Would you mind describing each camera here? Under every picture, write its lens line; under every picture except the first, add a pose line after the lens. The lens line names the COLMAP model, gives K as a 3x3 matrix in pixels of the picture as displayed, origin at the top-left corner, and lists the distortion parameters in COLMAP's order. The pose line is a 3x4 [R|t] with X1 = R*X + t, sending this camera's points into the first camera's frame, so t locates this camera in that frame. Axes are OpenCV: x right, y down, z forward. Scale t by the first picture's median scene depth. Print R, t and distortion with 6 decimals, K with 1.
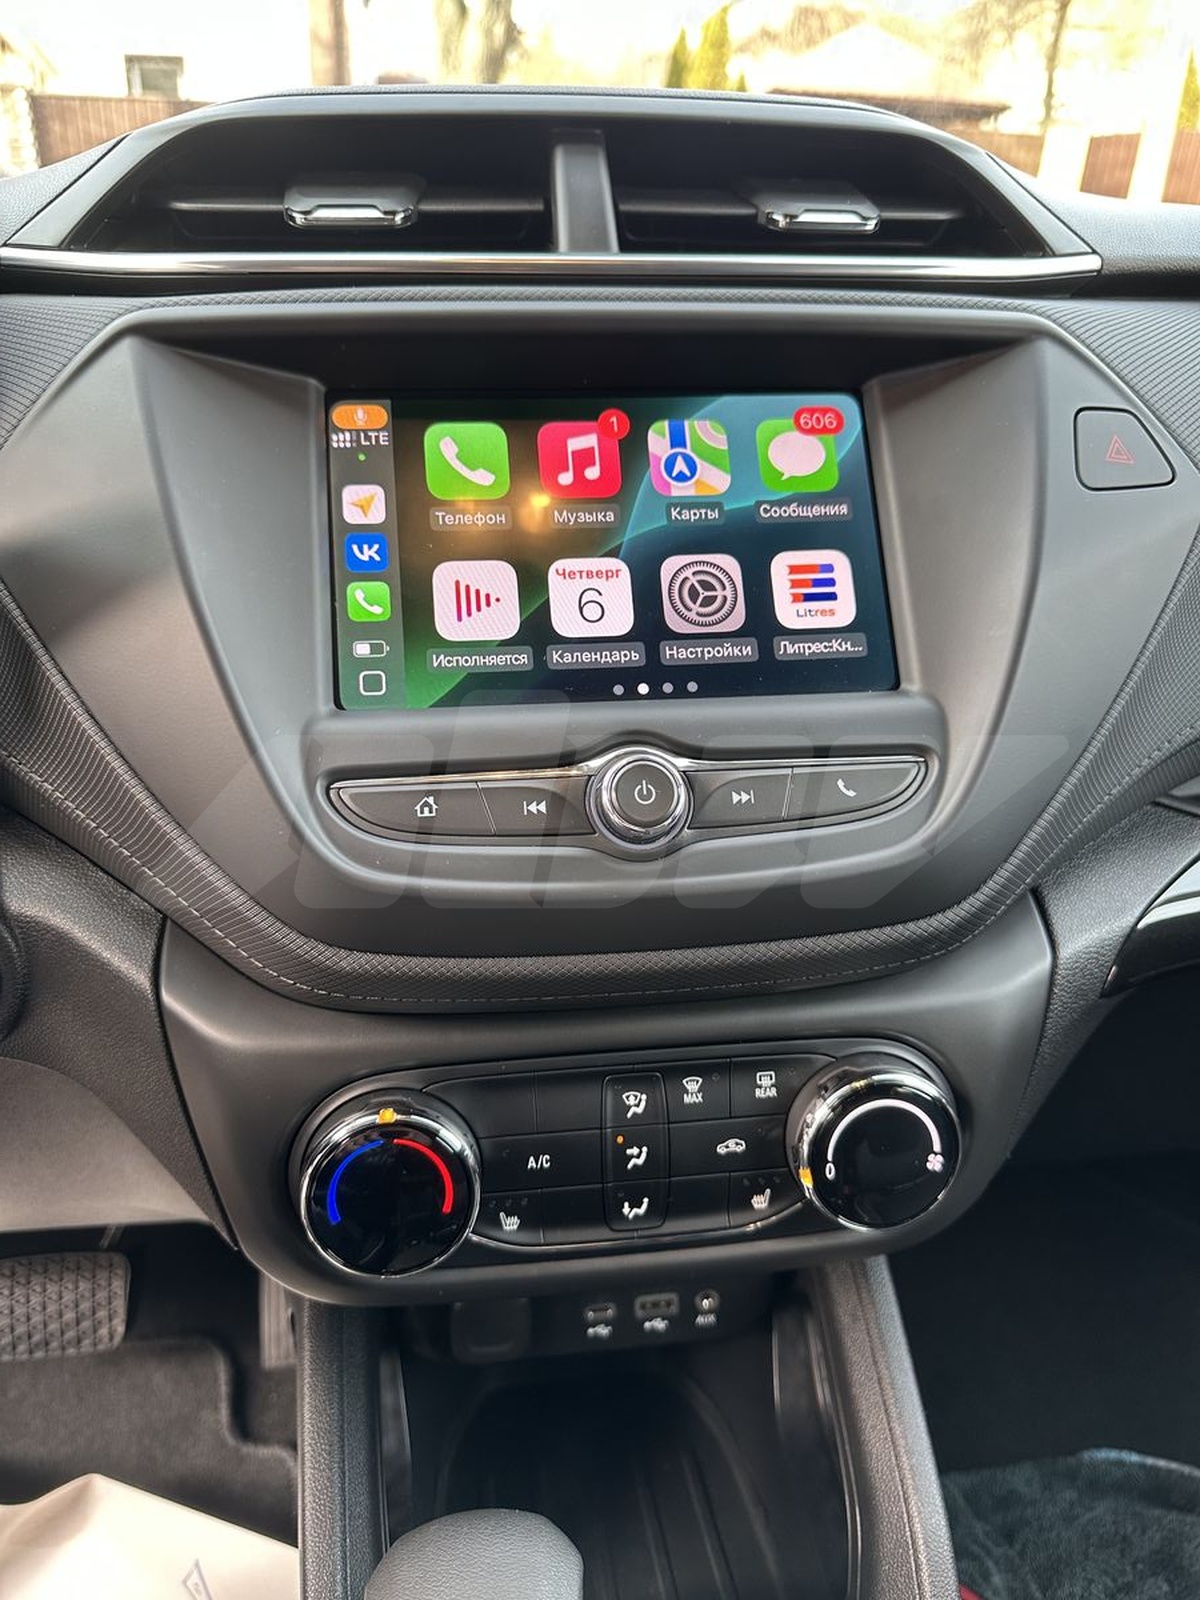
lens RADIAL K [[1108.8, 0, 594.8], [0, 1108.8, 809.3], [0, 0, 1]] dist [0.045290, -0.097125]
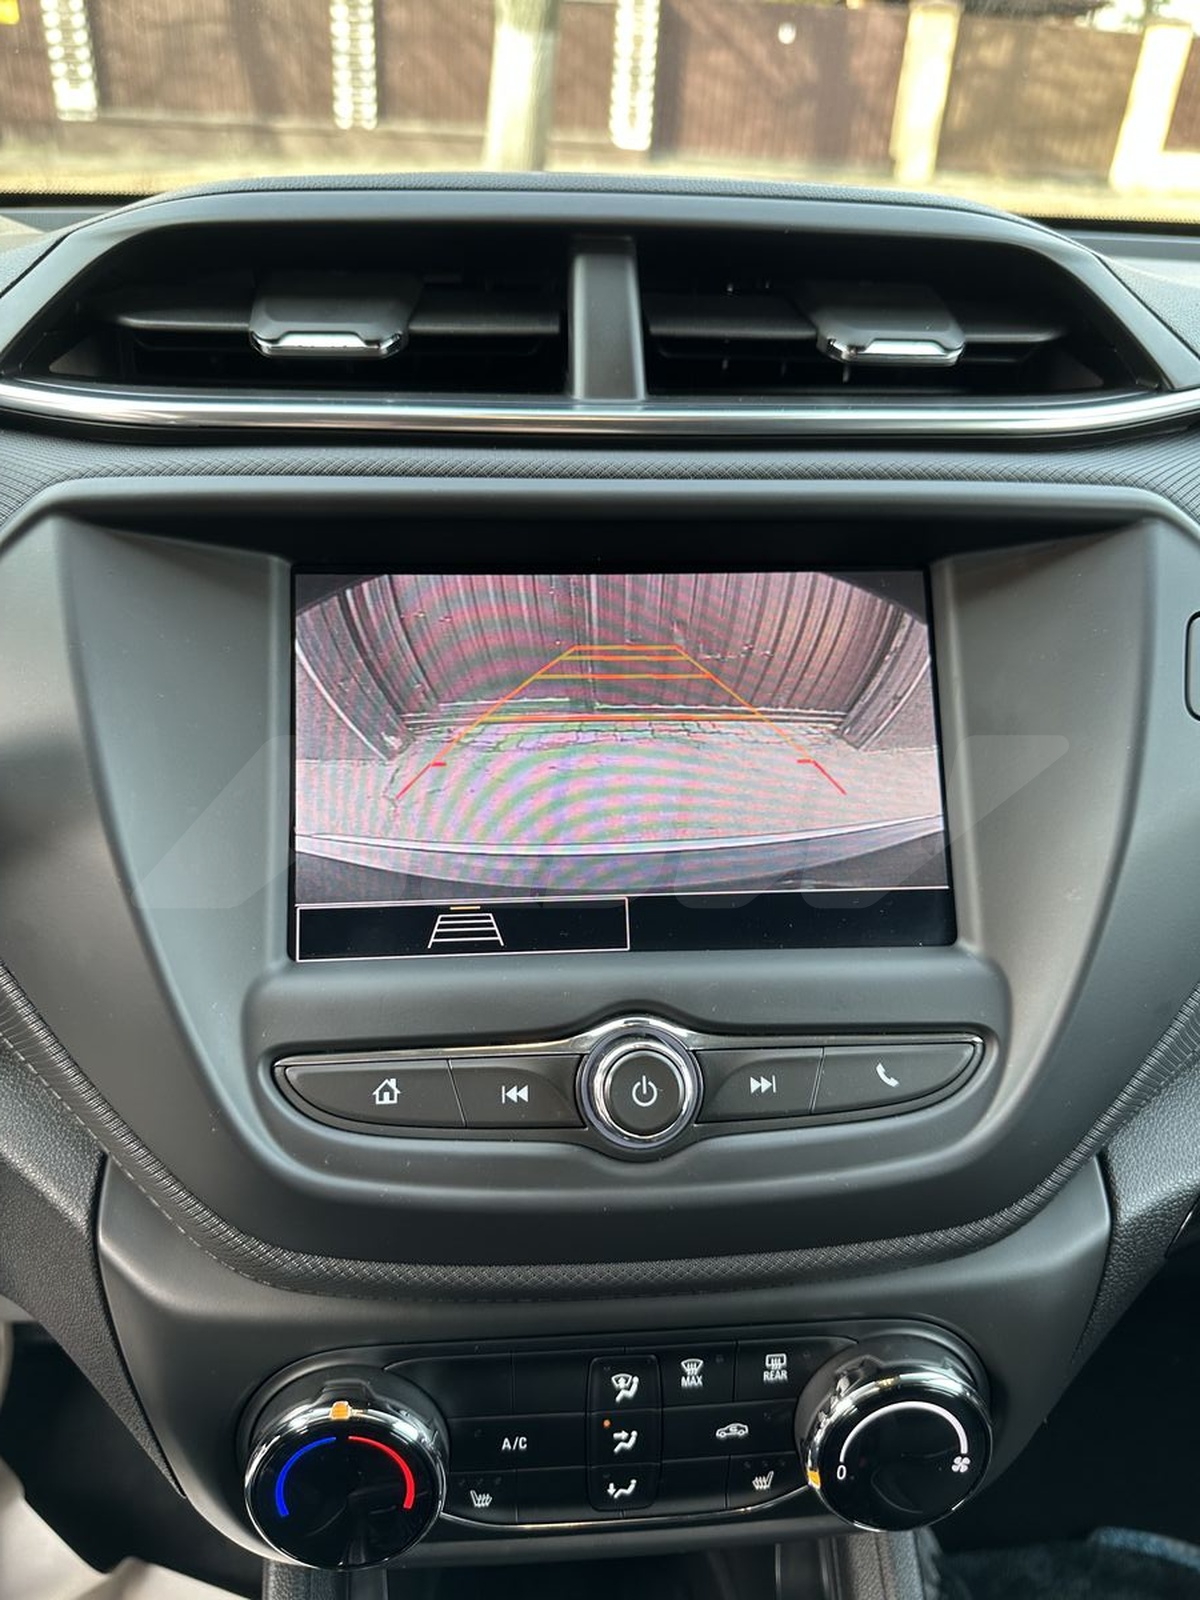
lens RADIAL K [[1128.2, 0, 600.0], [0, 1128.2, 800.0], [0, 0, 1]] dist [-0.035069, -0.001726]
pose [[0.998656, 0.039122, -0.033998, 0.028014], [-0.036718, 0.996964, 0.068656, -0.257649], [0.036581, -0.067315, 0.997061, 0.146423]]
